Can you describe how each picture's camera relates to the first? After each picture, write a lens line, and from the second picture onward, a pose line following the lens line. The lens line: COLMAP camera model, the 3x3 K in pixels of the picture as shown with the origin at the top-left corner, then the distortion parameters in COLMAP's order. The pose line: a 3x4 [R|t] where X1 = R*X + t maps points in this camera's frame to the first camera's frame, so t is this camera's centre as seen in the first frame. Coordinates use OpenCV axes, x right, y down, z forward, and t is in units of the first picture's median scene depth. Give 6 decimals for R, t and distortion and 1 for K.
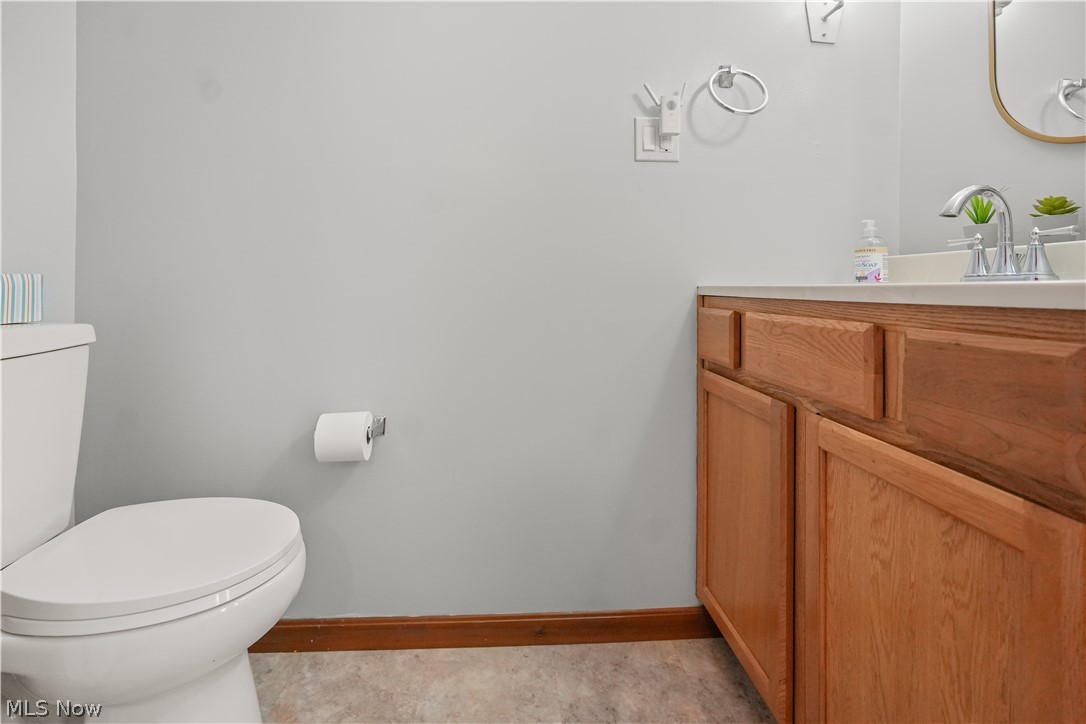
lens RADIAL K [[485.1, 0, 553.3], [0, 485.1, 323.6], [0, 0, 1]] dist [-0.007747, 0.003151]
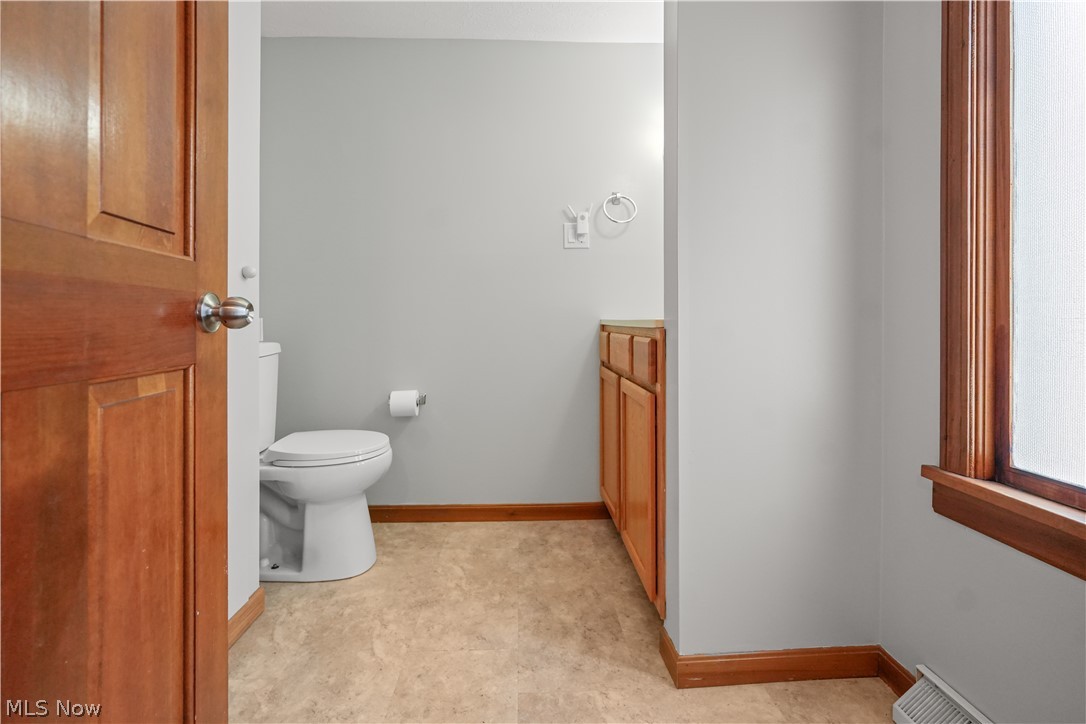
lens RADIAL K [[485.1, 0, 543.0], [0, 485.1, 362.0], [0, 0, 1]] dist [-0.007747, 0.003151]
pose [[0.998804, -0.009698, -0.047923, 0.185870], [0.010283, 0.999875, 0.011992, 0.056300], [0.047801, -0.012471, 0.998779, -0.811926]]
